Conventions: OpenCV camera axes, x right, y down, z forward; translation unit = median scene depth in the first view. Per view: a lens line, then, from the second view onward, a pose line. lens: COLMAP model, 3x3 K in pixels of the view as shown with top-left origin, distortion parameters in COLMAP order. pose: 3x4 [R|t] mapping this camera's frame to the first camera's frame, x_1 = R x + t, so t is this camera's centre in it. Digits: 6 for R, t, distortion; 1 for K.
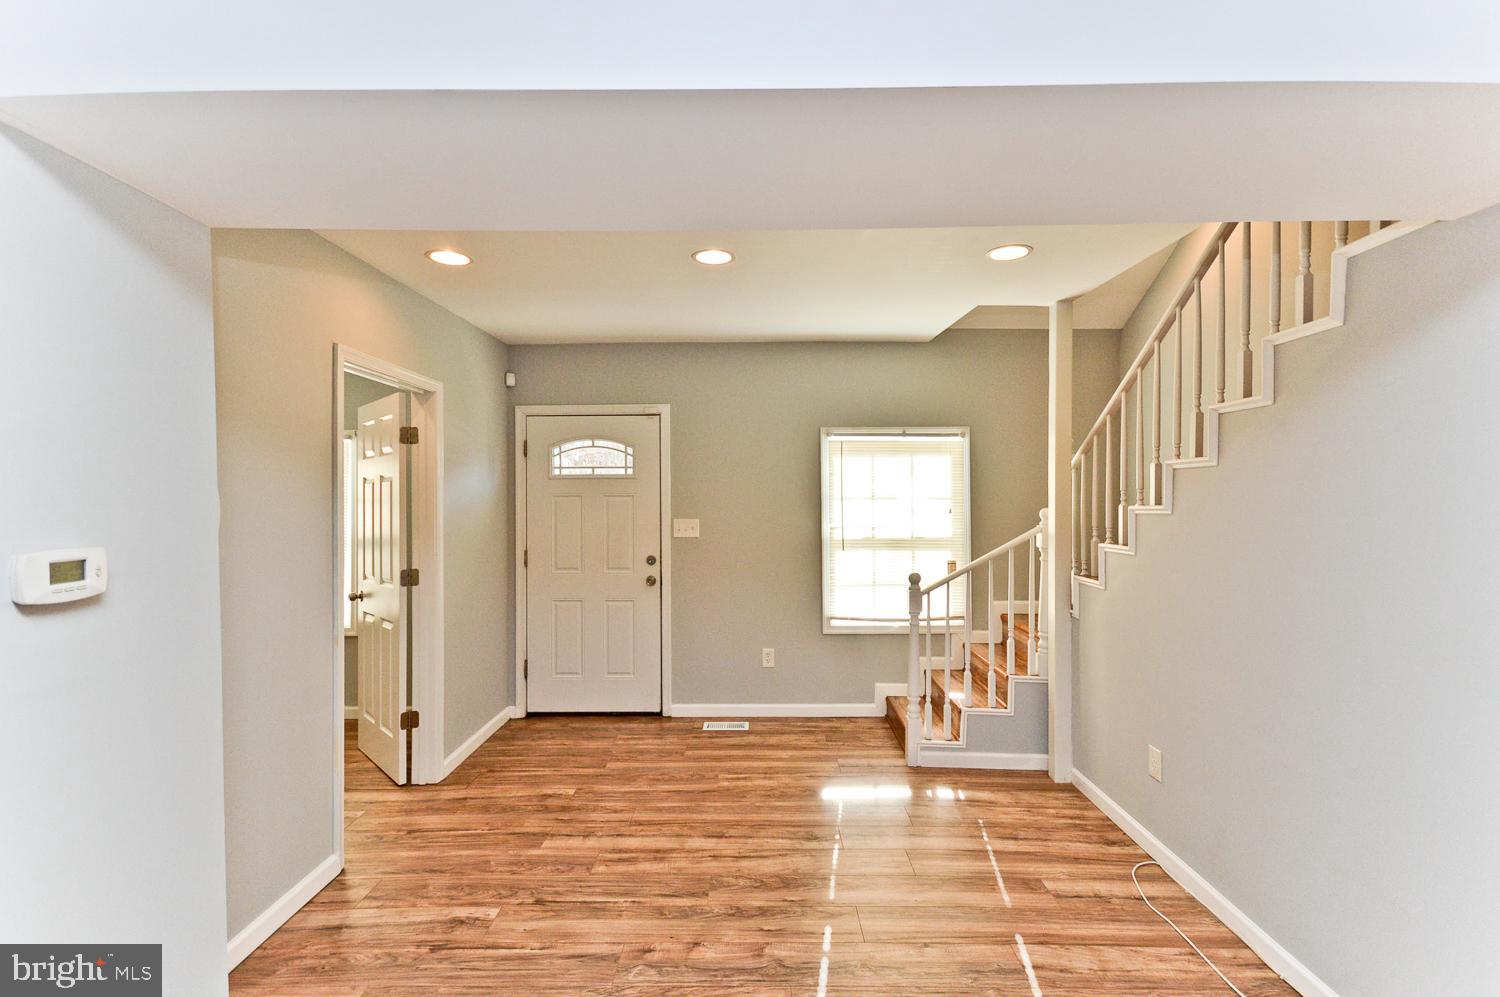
lens RADIAL K [[664.5, 0, 750.0], [0, 664.5, 498.5], [0, 0, 1]] dist [0.014226, 0.000251]
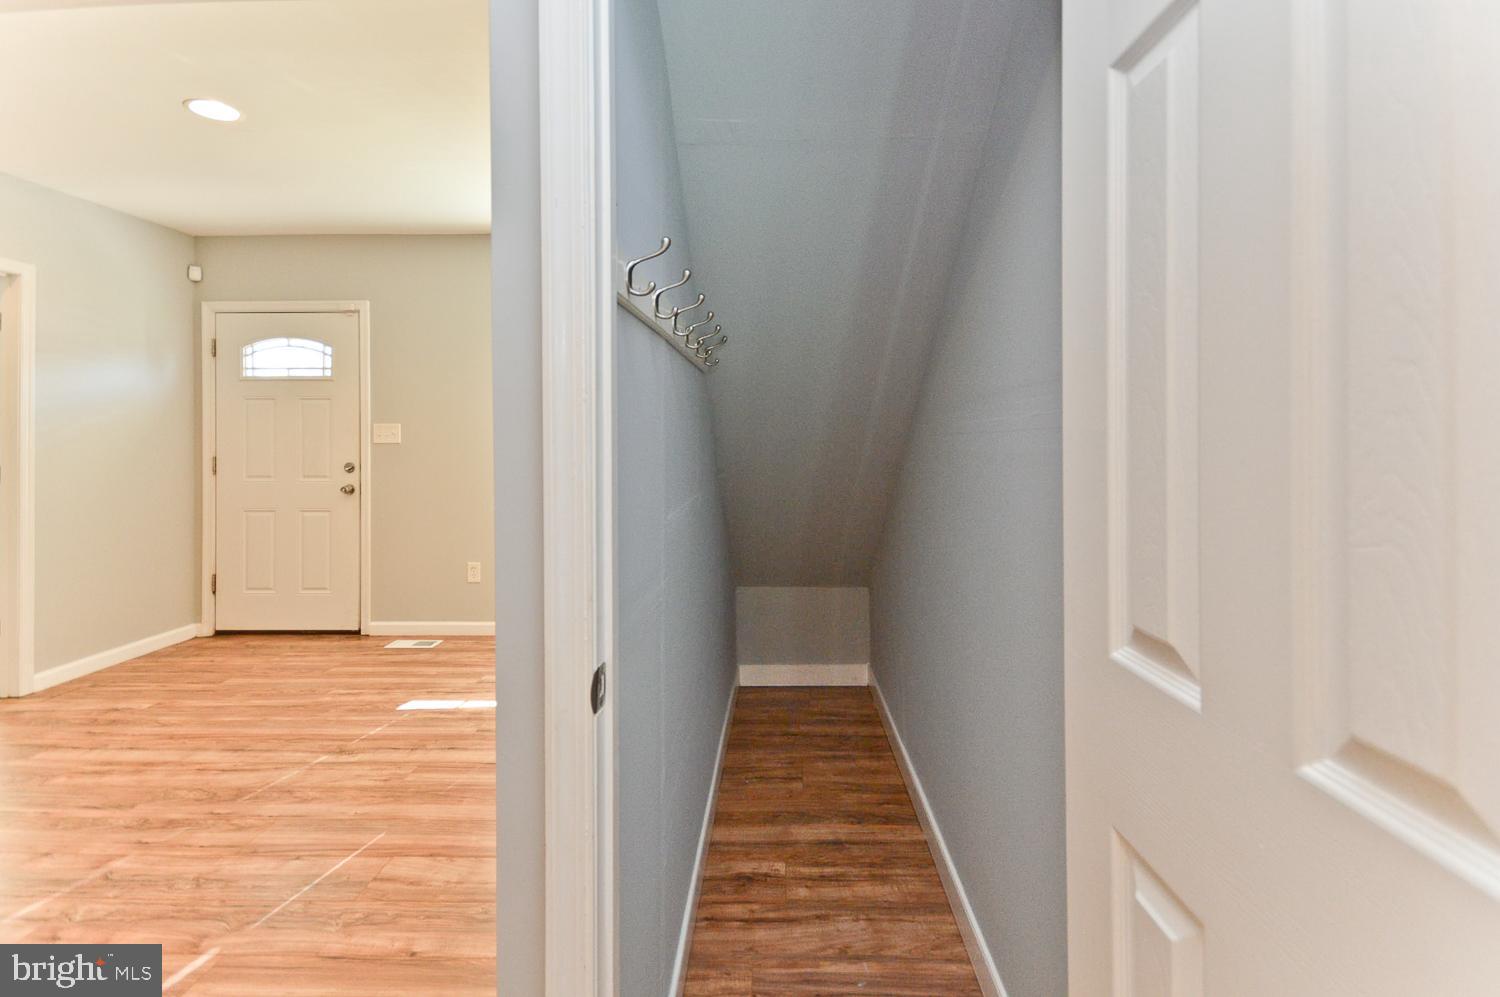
lens RADIAL K [[675.6, 0, 782.6], [0, 675.6, 444.1], [0, 0, 1]] dist [0.002422, -0.005796]
pose [[0.999949, 0.000667, 0.010057, 0.495690], [-0.000725, 0.999983, 0.005727, 0.059357], [-0.010053, -0.005734, 0.999933, 0.052396]]
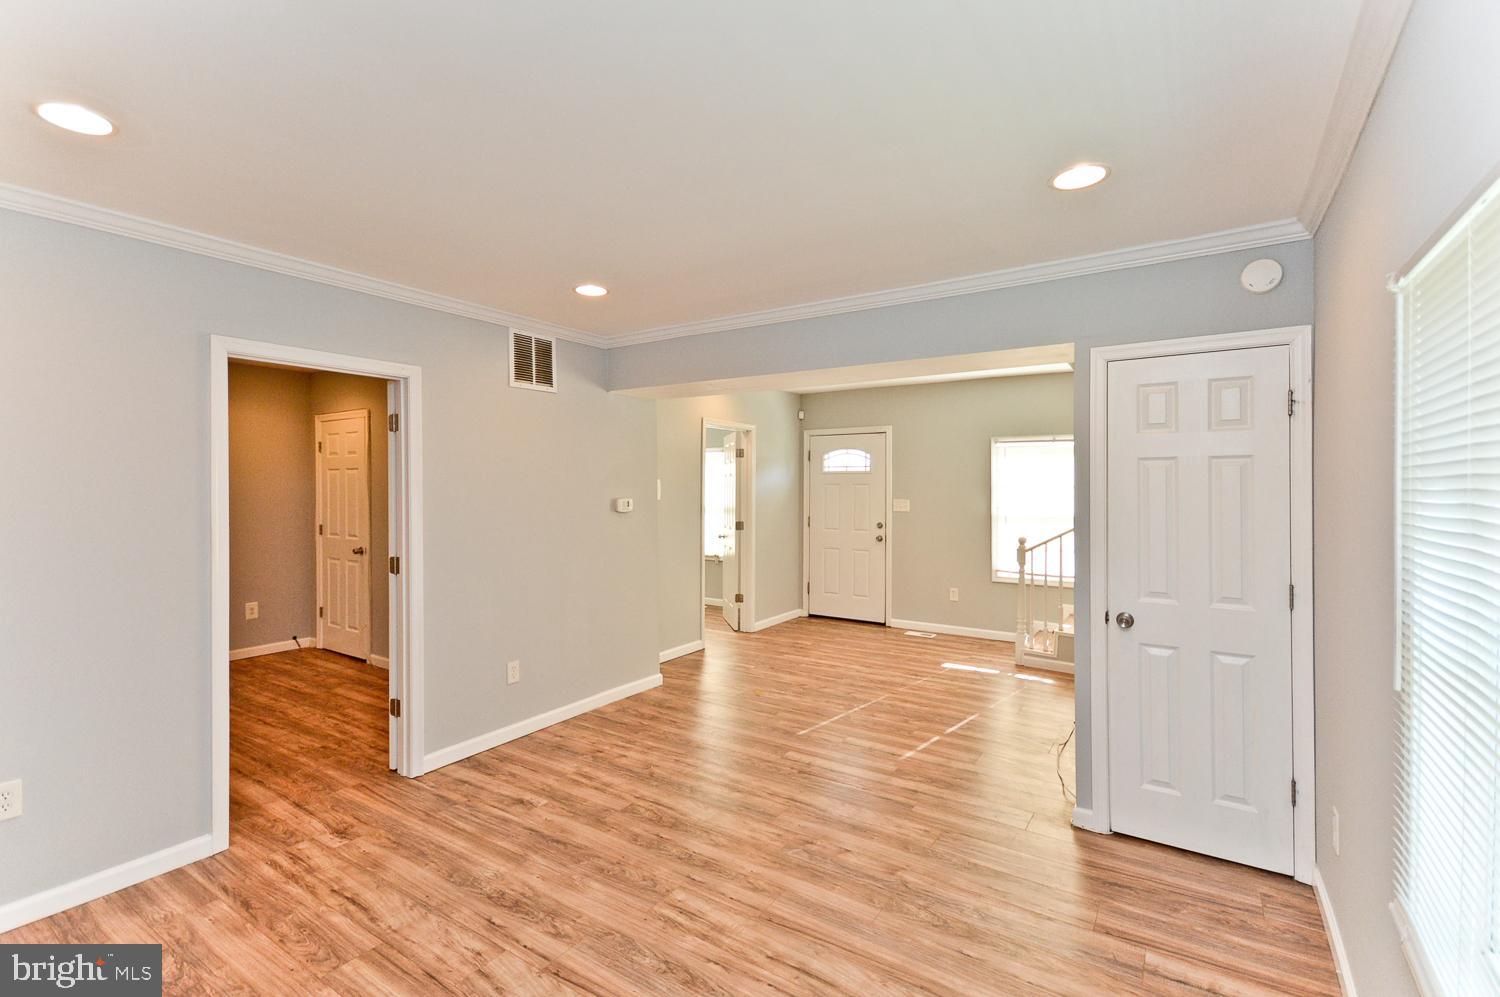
lens RADIAL K [[681.8, 0, 748.9], [0, 681.8, 476.8], [0, 0, 1]] dist [0.007749, -0.000208]
pose [[0.838801, -0.000839, -0.544437, 0.516894], [-0.006204, 0.999919, -0.011100, -0.002523], [0.544402, 0.012688, 0.838728, -0.572348]]
